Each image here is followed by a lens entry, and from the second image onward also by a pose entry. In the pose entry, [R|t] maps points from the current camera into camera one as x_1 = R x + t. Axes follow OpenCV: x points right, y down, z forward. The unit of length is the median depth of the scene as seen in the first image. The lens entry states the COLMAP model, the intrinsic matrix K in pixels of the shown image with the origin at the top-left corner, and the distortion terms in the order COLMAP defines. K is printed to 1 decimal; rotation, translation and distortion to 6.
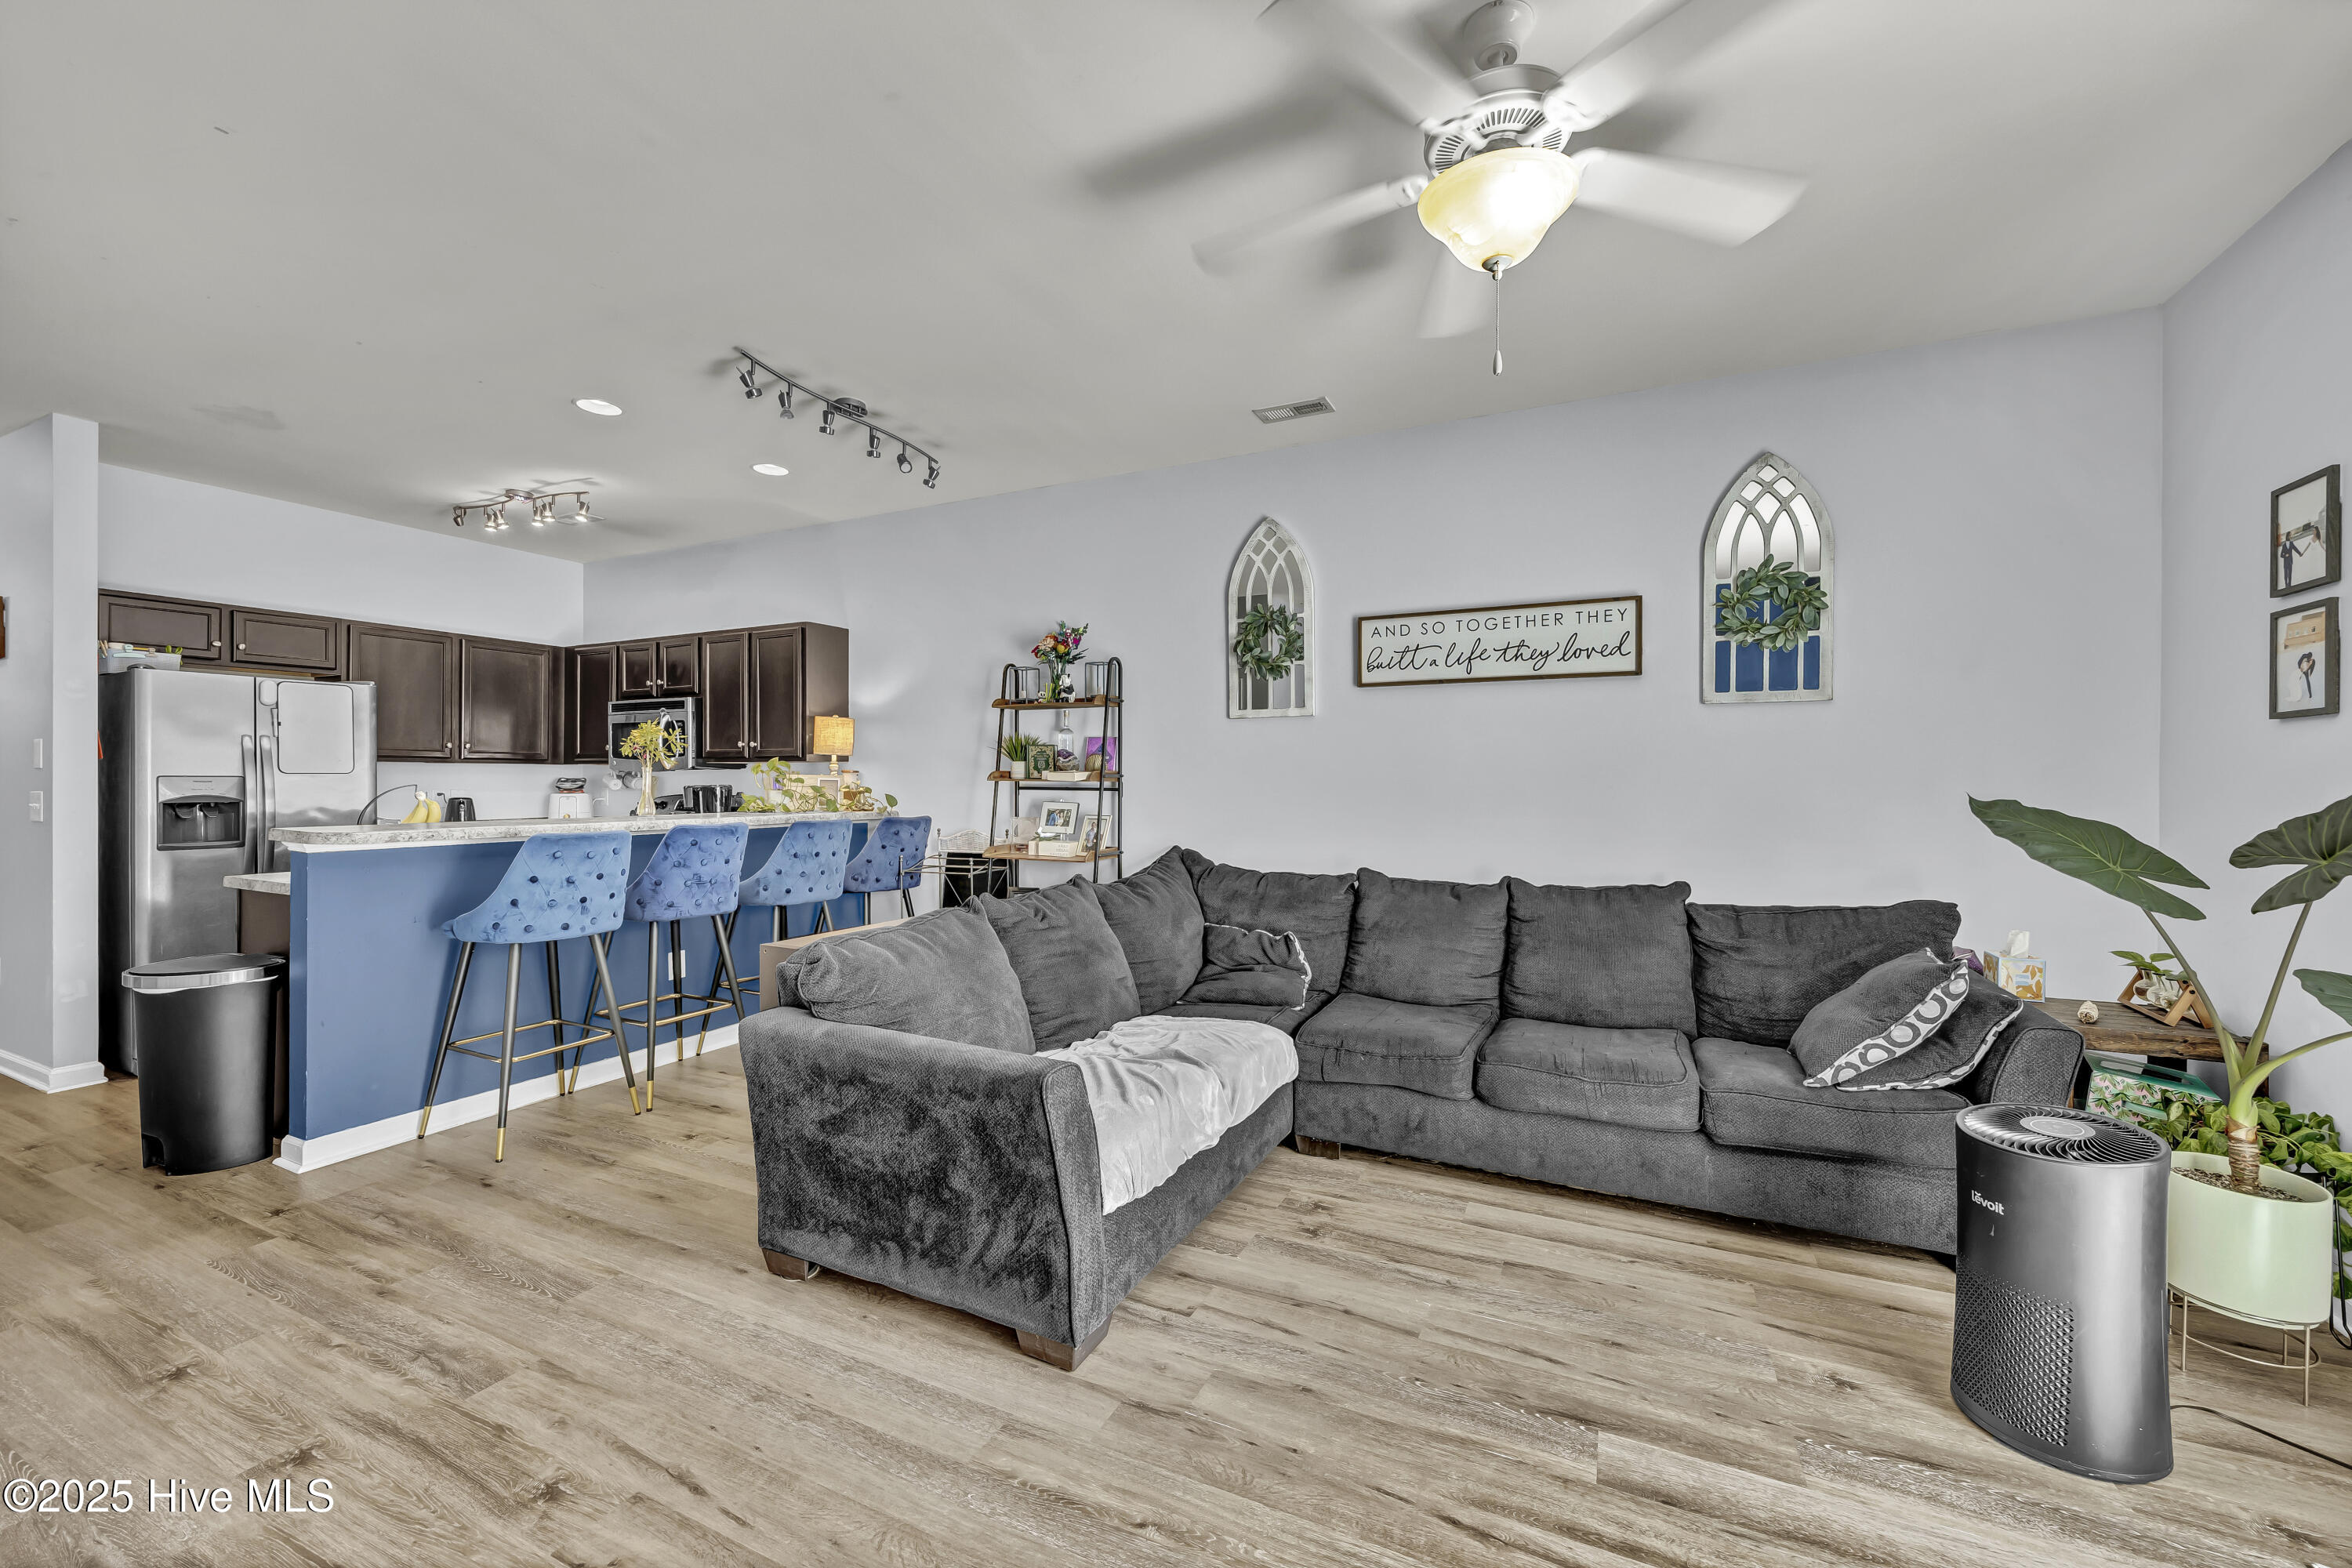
lens RADIAL K [[907.3, 0, 1182.8], [0, 907.3, 782.0], [0, 0, 1]] dist [-0.005917, 0.001049]
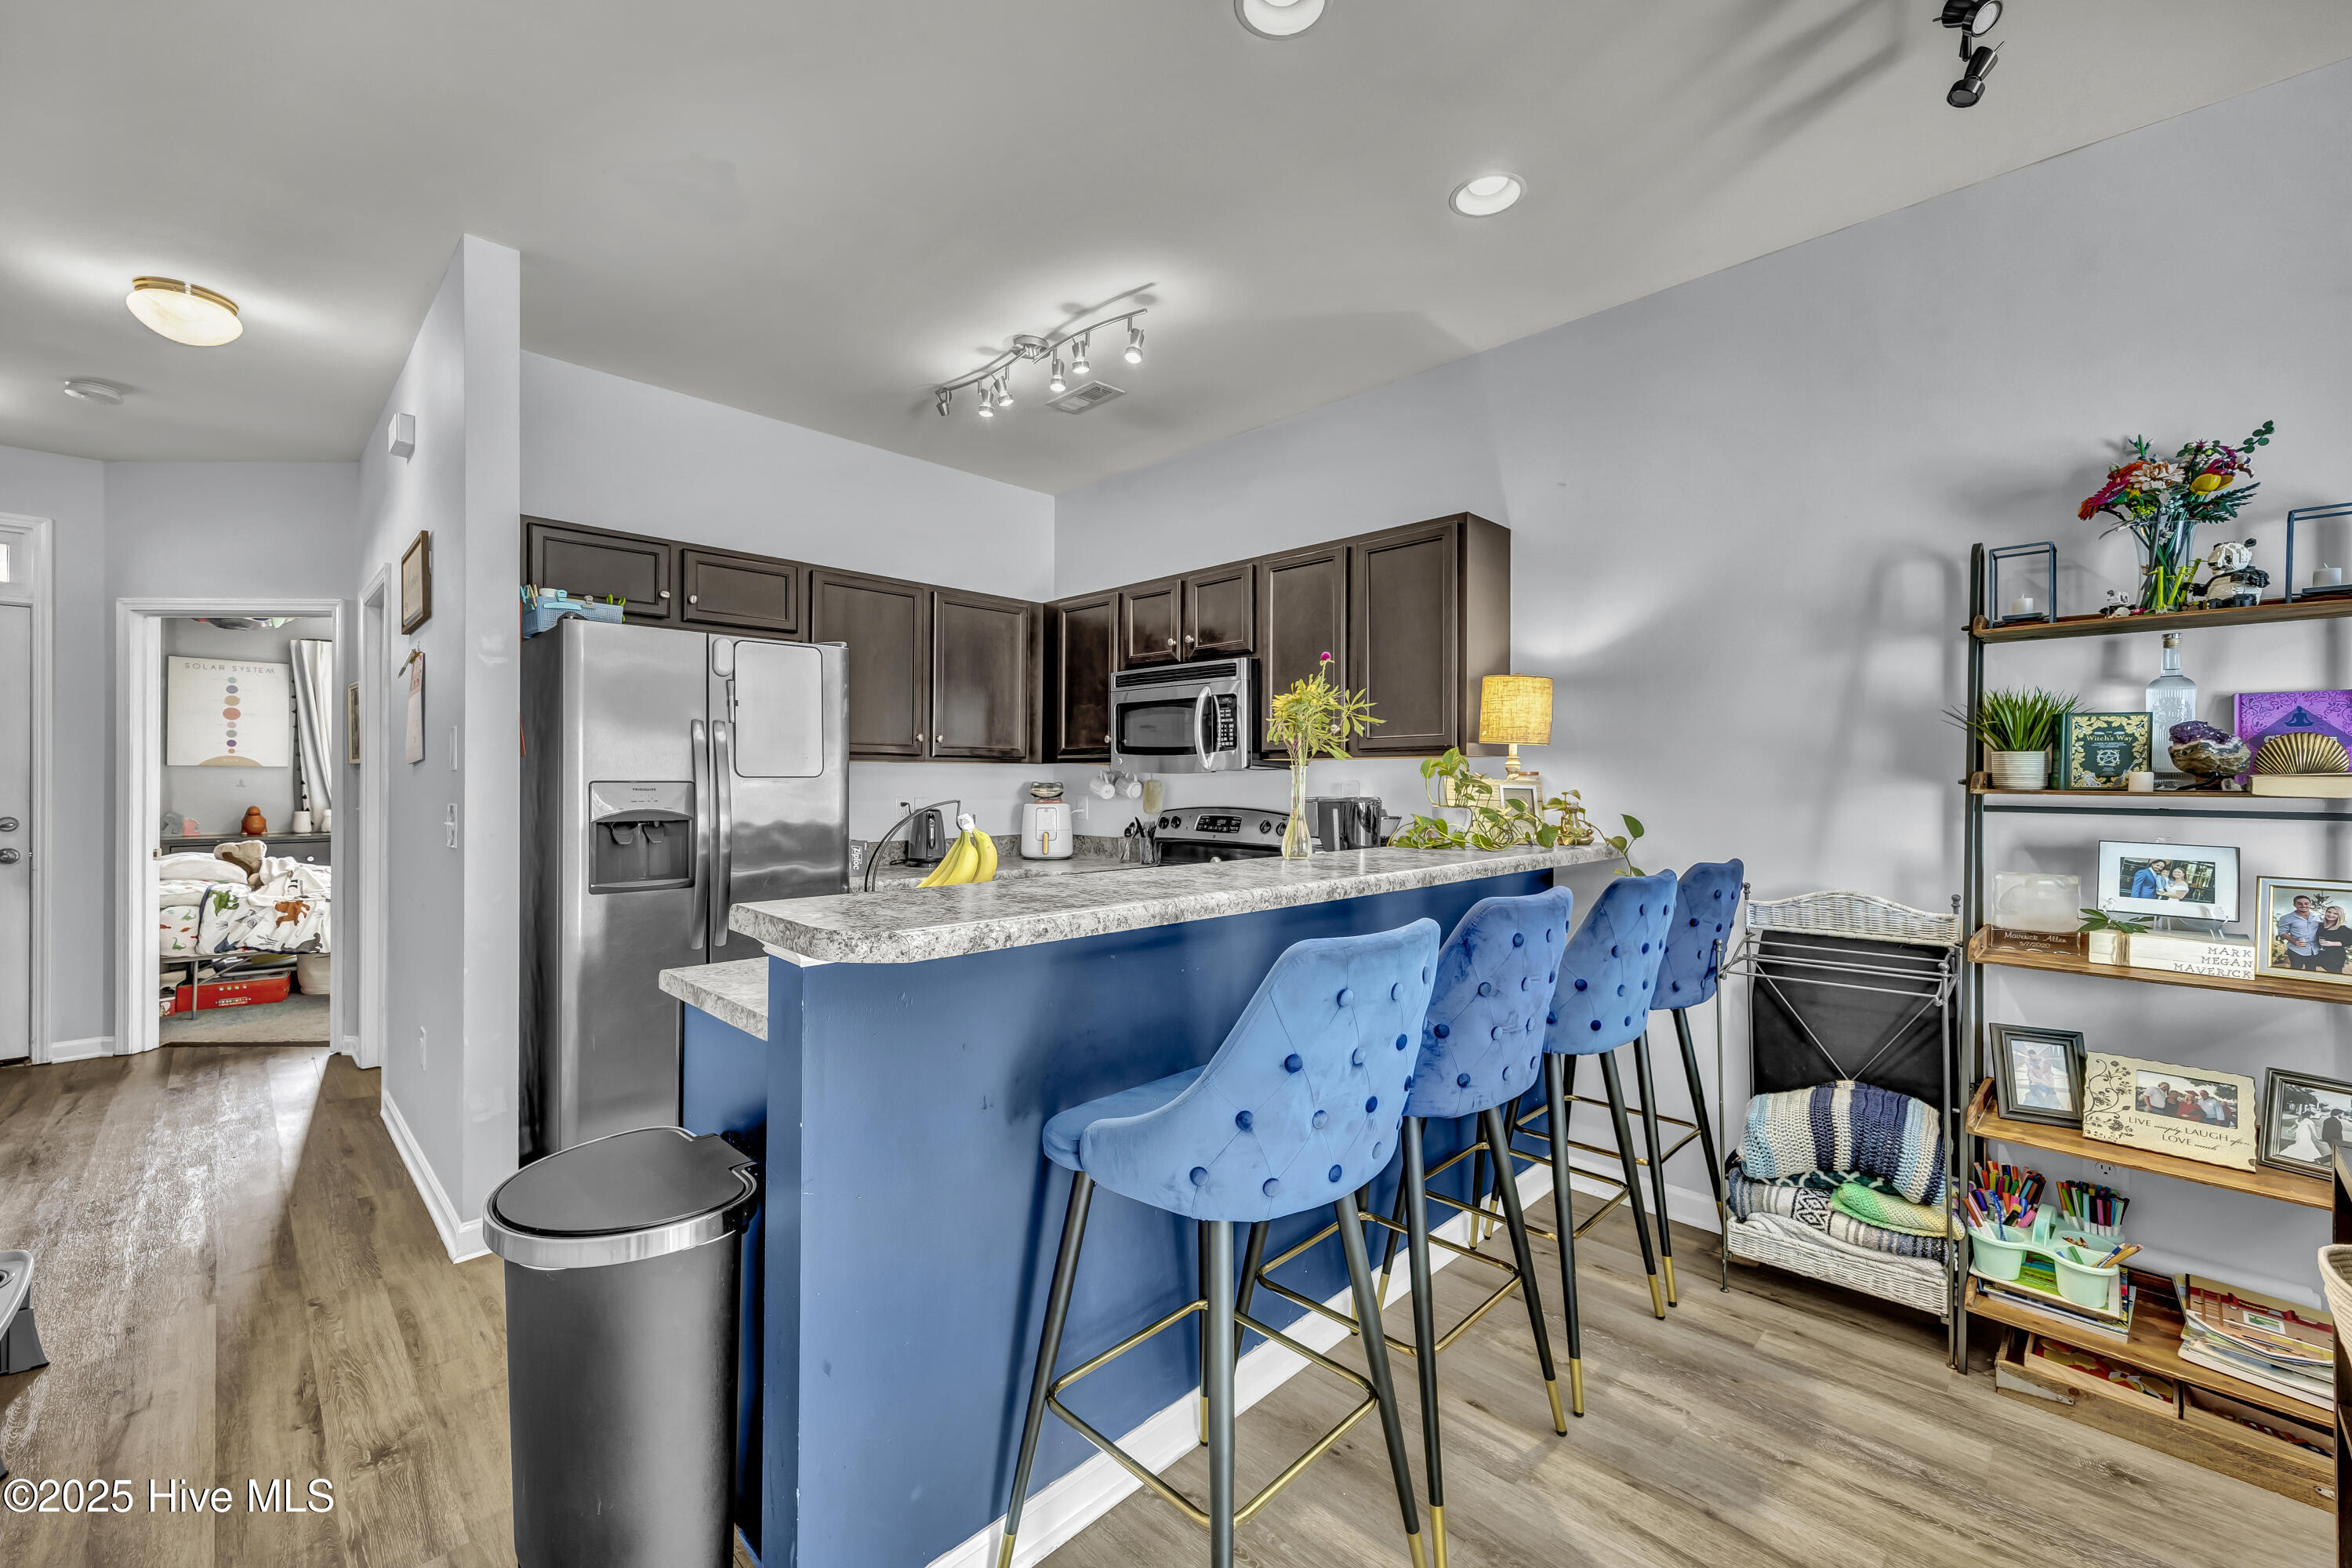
lens RADIAL K [[907.3, 0, 1177.5], [0, 907.3, 784.8], [0, 0, 1]] dist [-0.005917, 0.001049]
pose [[0.948830, 0.003204, -0.315771, -0.556813], [-0.002912, 0.999995, 0.001399, -0.006492], [0.315774, -0.000408, 0.948834, 0.543158]]
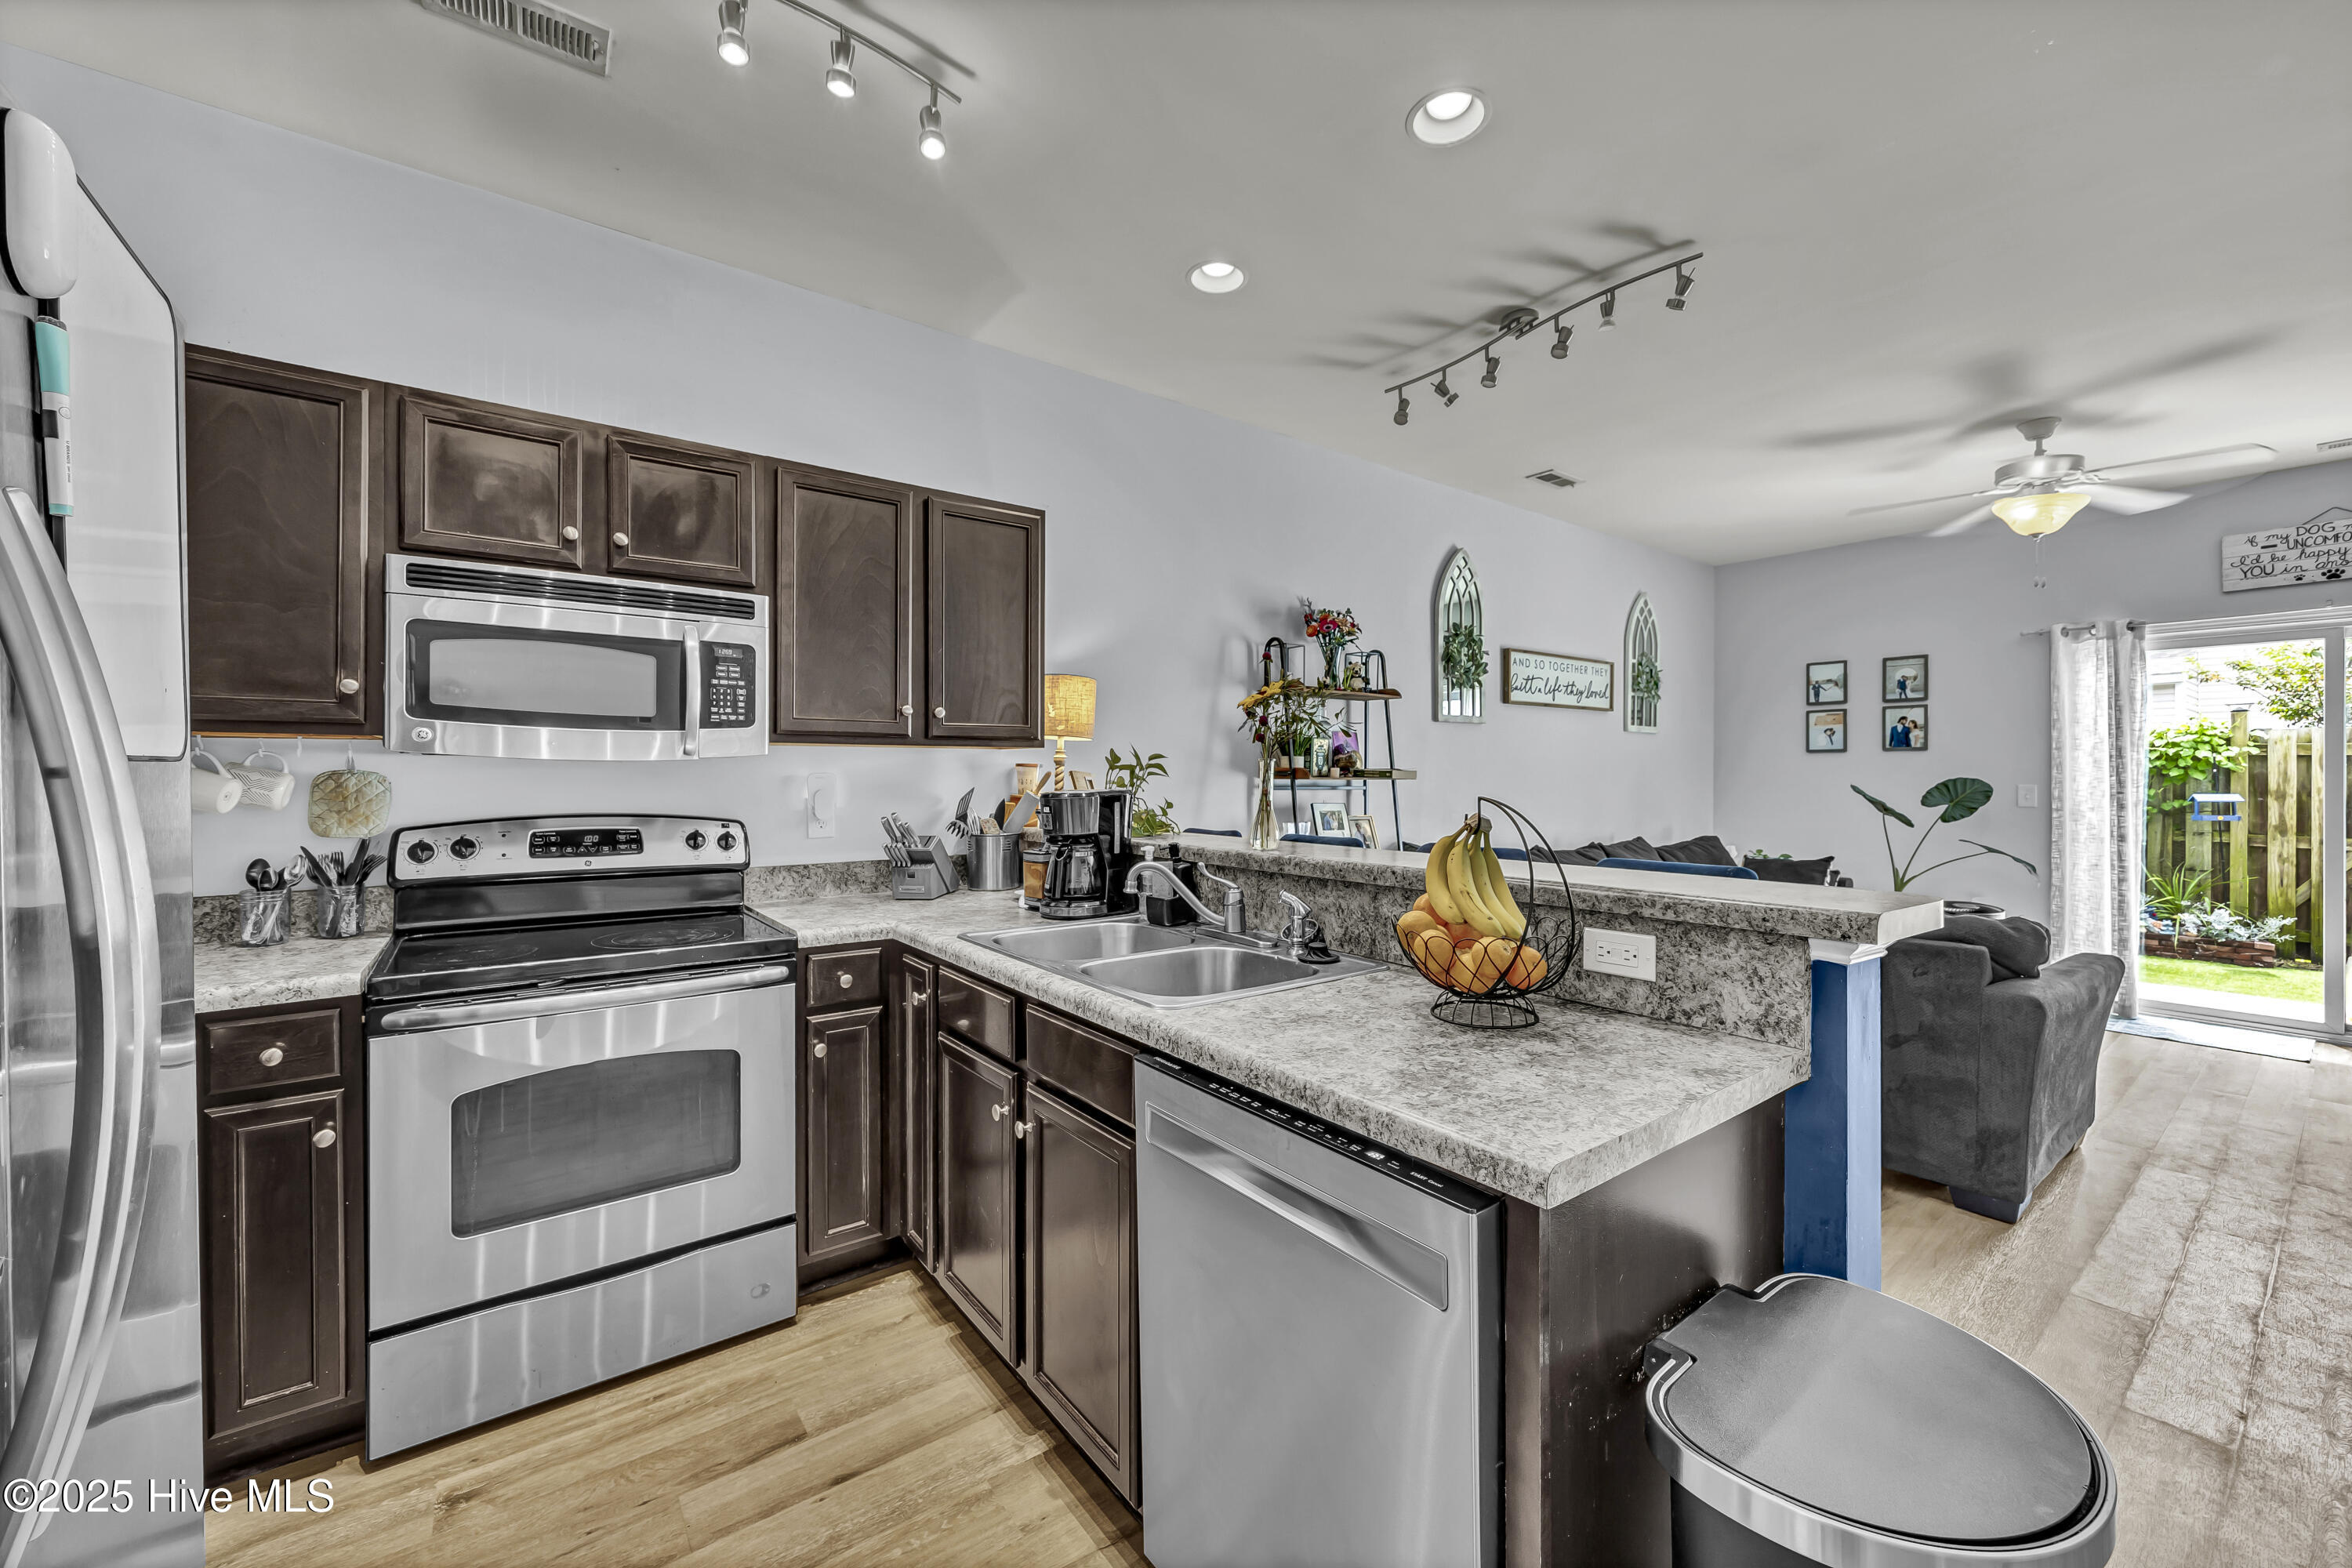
lens RADIAL K [[907.3, 0, 1177.8], [0, 907.3, 777.3], [0, 0, 1]] dist [-0.005917, 0.001049]
pose [[0.467592, -0.001906, 0.883942, -1.219437], [0.004927, 0.999988, -0.000451, -0.004129], [-0.883930, 0.004566, 0.467596, 0.883839]]
